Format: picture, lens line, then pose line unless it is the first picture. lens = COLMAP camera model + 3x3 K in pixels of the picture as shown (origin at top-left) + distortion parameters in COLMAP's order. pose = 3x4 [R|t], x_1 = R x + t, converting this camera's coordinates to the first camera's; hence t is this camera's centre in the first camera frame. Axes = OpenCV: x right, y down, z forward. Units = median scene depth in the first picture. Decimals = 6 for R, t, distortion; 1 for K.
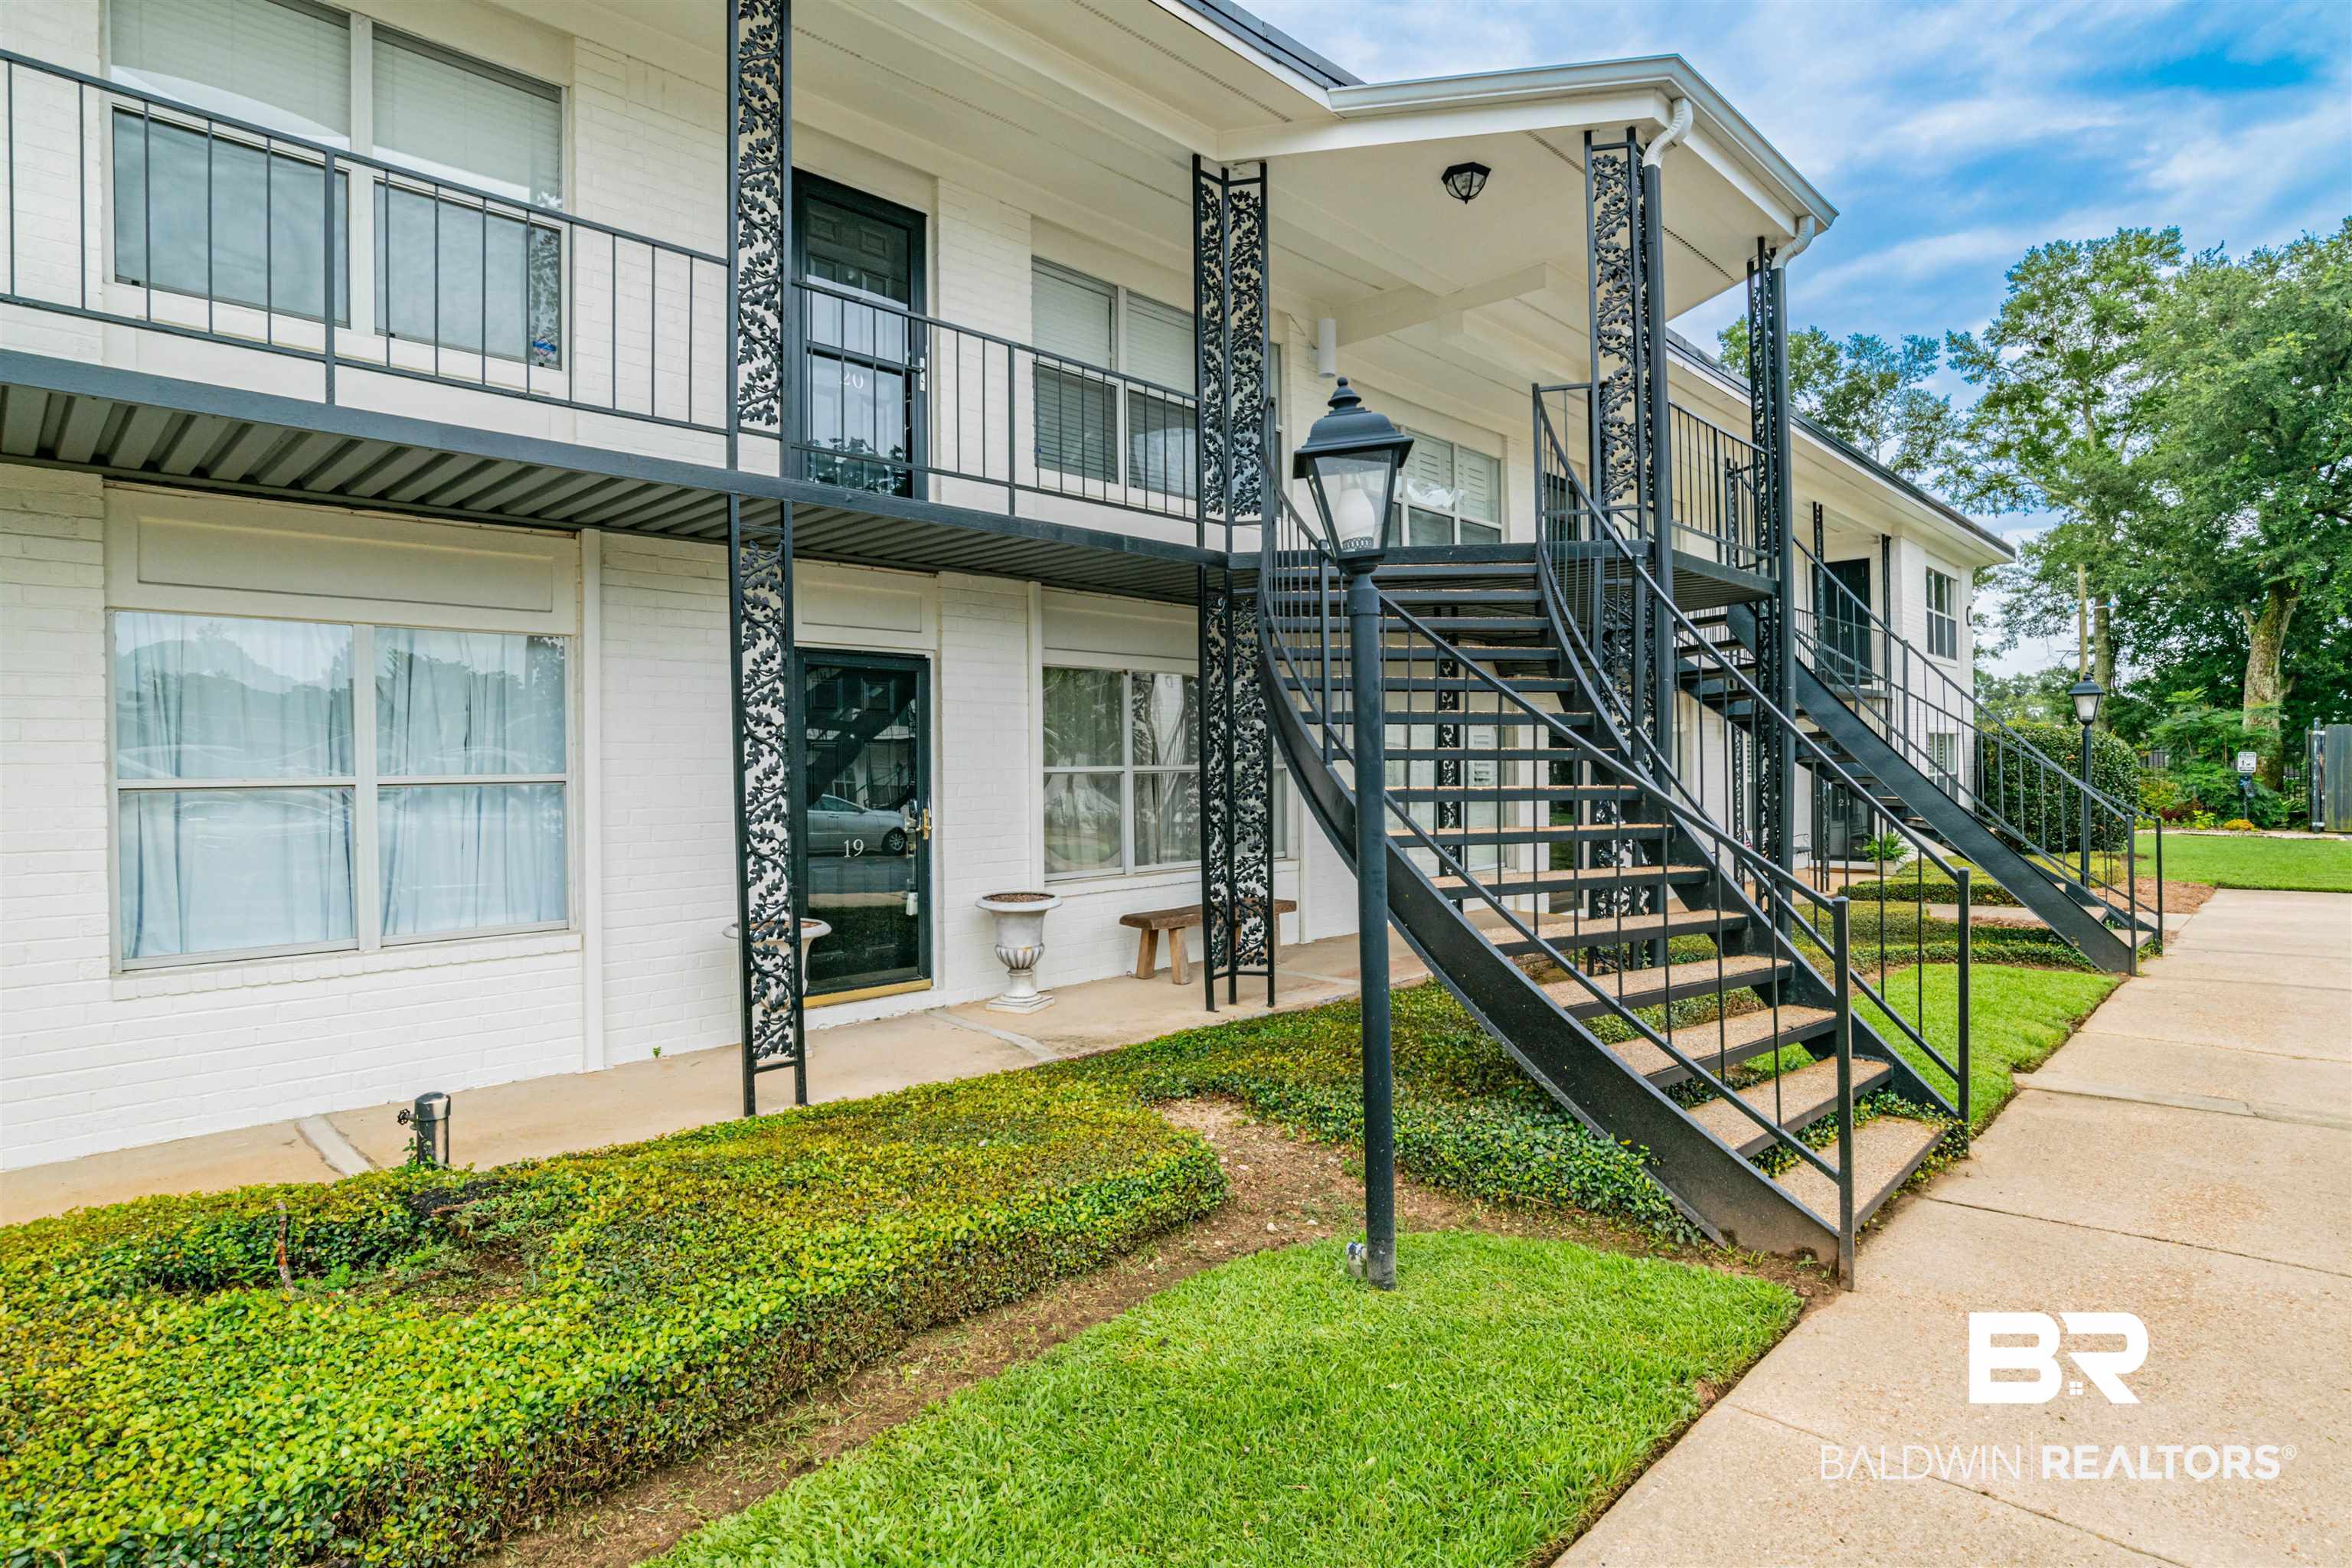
lens RADIAL K [[1196.2, 0, 1173.9], [0, 1196.2, 775.6], [0, 0, 1]] dist [-0.043338, 0.018764]
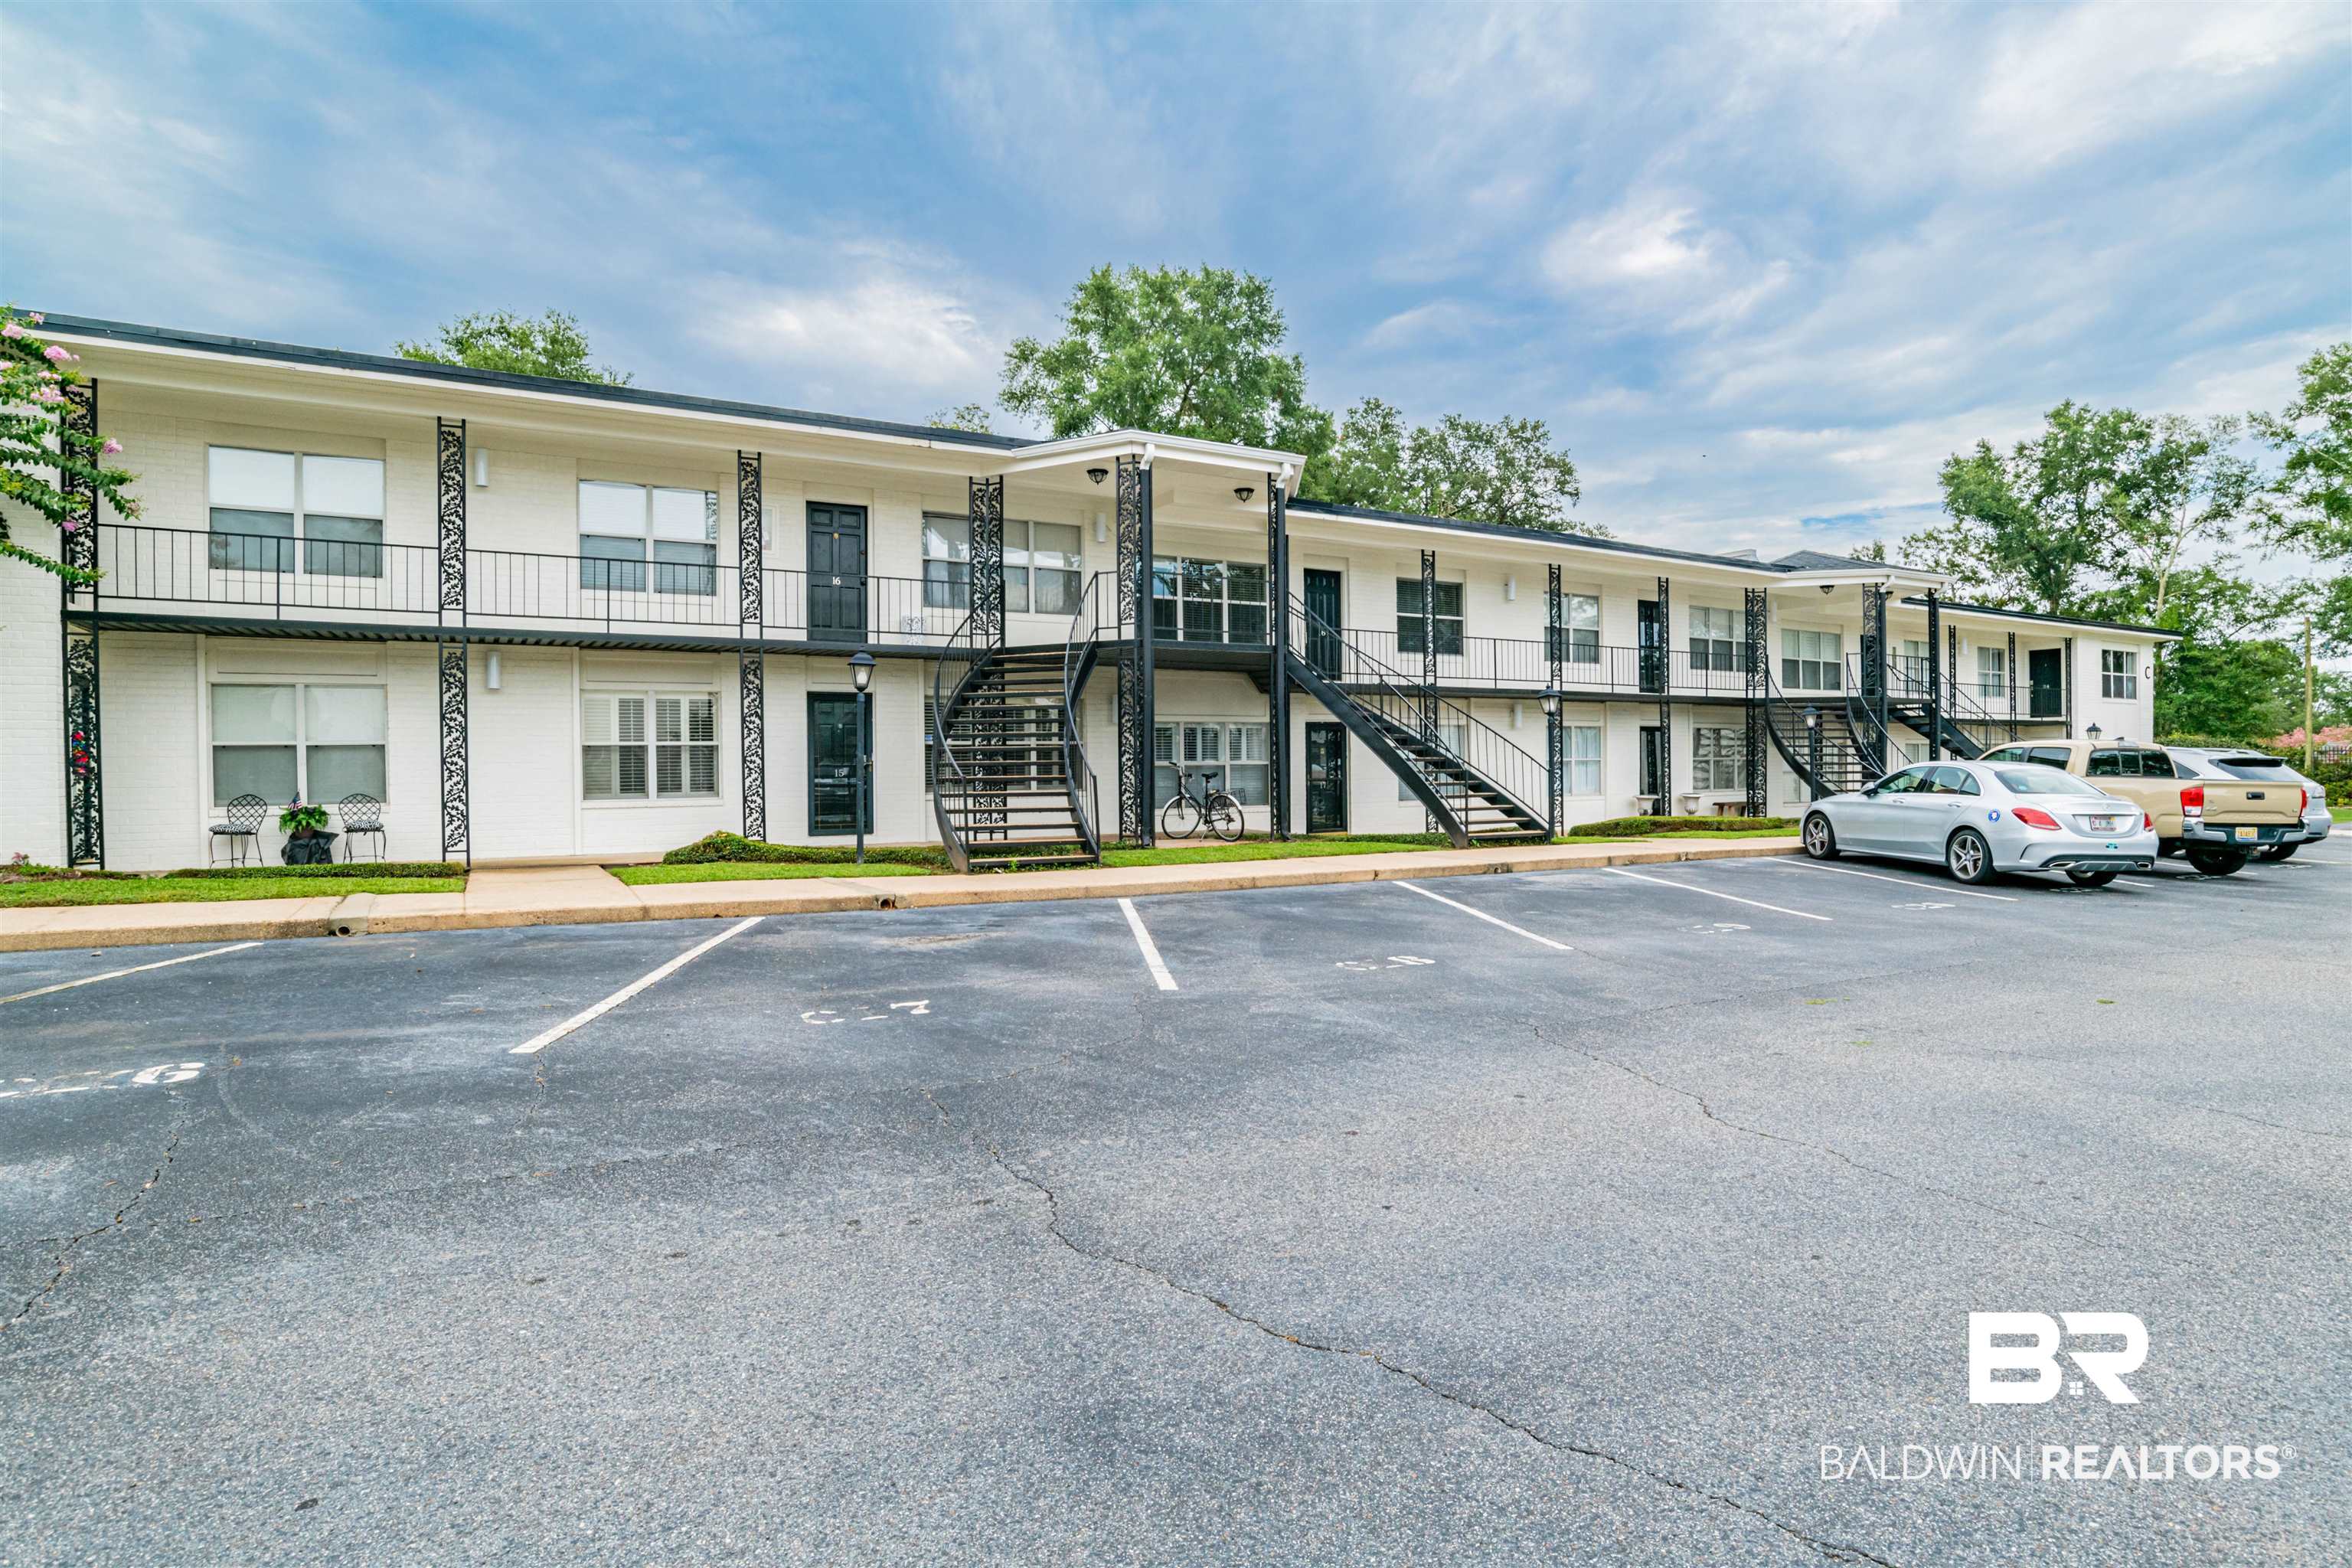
lens RADIAL K [[1196.2, 0, 1173.3], [0, 1196.2, 770.6], [0, 0, 1]] dist [-0.043338, 0.018764]
pose [[0.967172, 0.006049, -0.254051, -0.119787], [-0.006254, 0.999980, 0.000000, 0.007362], [0.254046, 0.001589, 0.967191, -0.469969]]
